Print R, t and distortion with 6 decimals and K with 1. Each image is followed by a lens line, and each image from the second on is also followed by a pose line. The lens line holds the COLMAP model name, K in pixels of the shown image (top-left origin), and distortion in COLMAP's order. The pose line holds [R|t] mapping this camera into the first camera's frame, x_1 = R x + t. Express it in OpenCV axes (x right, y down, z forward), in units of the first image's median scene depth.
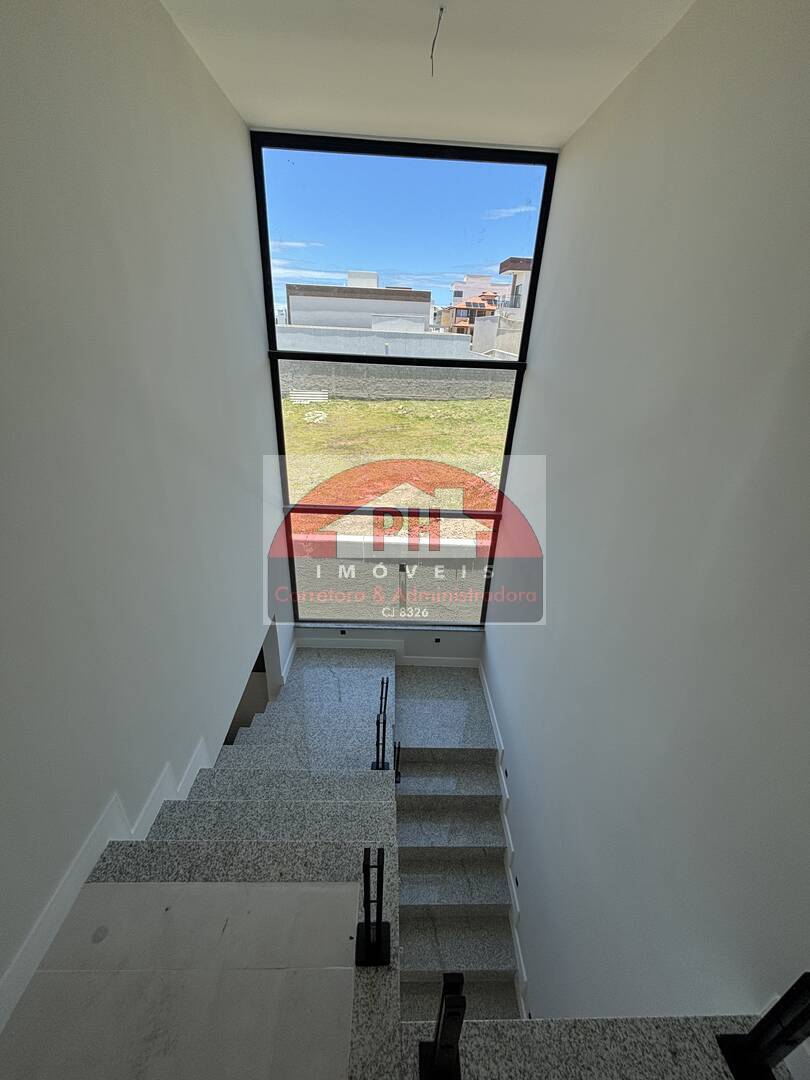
lens RADIAL K [[432.4, 0, 405.7], [0, 432.4, 542.6], [0, 0, 1]] dist [-0.001314, 0.000000]
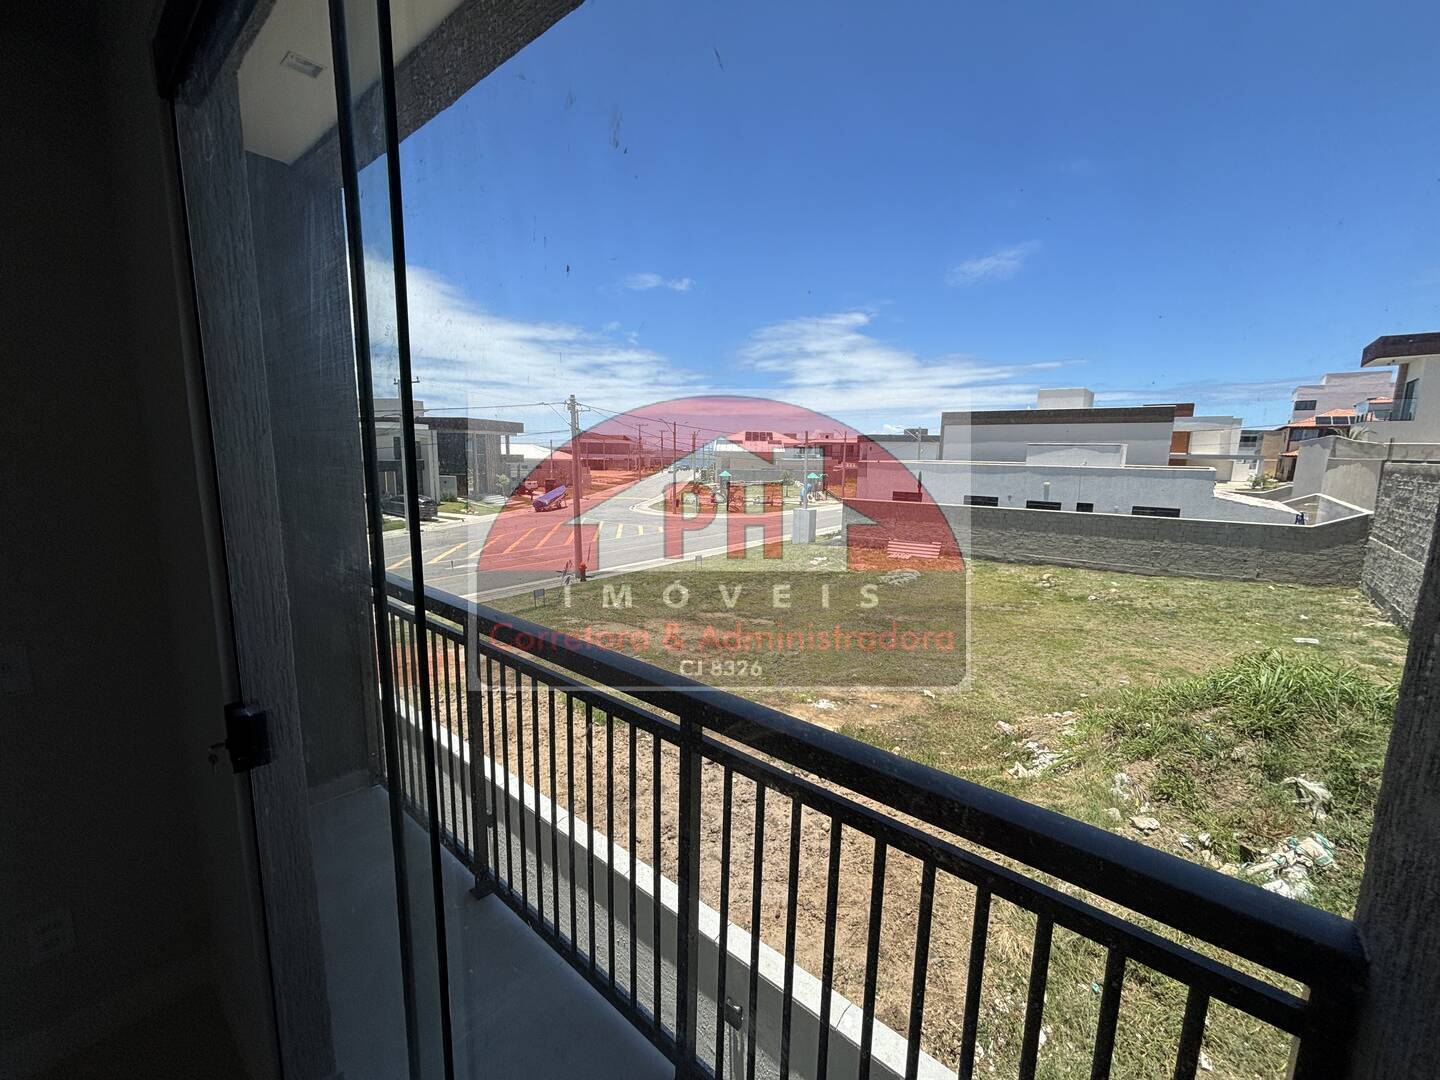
lens RADIAL K [[576.6, 0, 718.7], [0, 576.6, 539.5], [0, 0, 1]] dist [-0.001314, 0.000000]
pose [[0.750004, 0.070806, -0.657632, 0.163904], [-0.280608, 0.934407, -0.219417, -0.048304], [0.598960, 0.349100, 0.720678, 0.101480]]
